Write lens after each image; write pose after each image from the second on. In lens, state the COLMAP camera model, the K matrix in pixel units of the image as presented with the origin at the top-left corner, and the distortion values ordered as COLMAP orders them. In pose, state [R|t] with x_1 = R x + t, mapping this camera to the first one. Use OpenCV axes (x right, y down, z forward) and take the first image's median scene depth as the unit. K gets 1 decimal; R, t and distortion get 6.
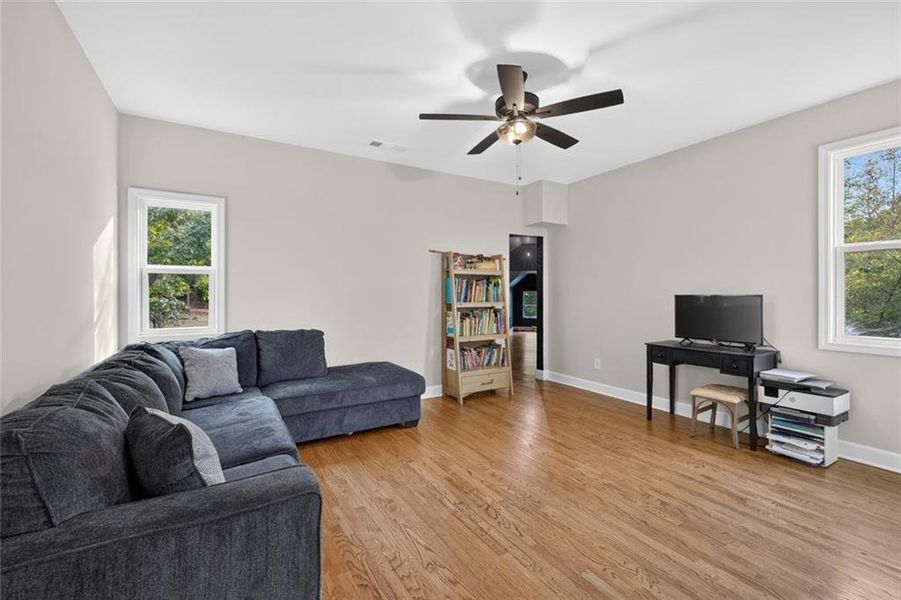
lens RADIAL K [[384.4, 0, 443.8], [0, 384.4, 303.3], [0, 0, 1]] dist [0.008721, -0.001903]
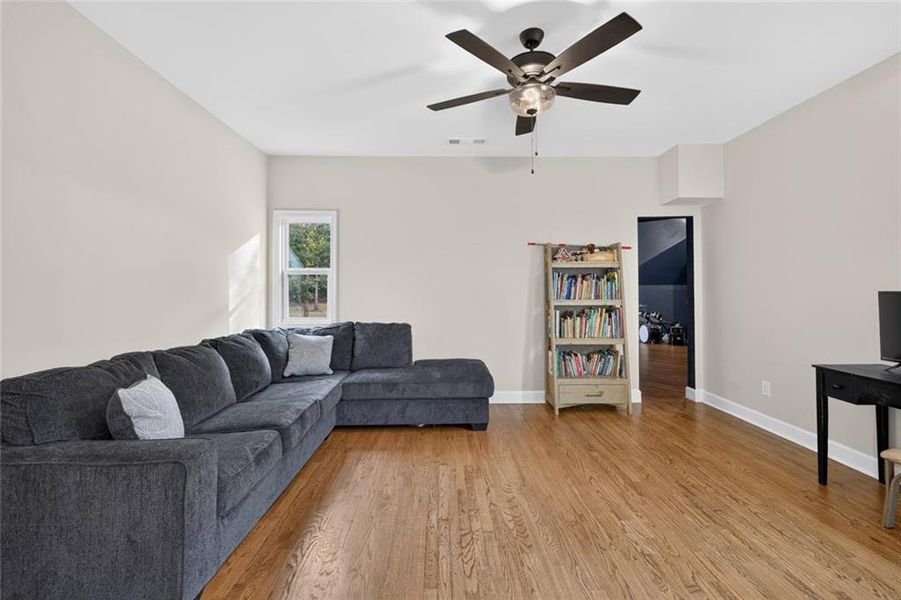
lens RADIAL K [[384.4, 0, 446.5], [0, 384.4, 292.2], [0, 0, 1]] dist [0.008721, -0.001903]
pose [[0.874488, 0.001689, -0.485043, 0.312707], [-0.010743, 0.999816, -0.015889, -0.003302], [0.484927, 0.019106, 0.874346, 0.123862]]
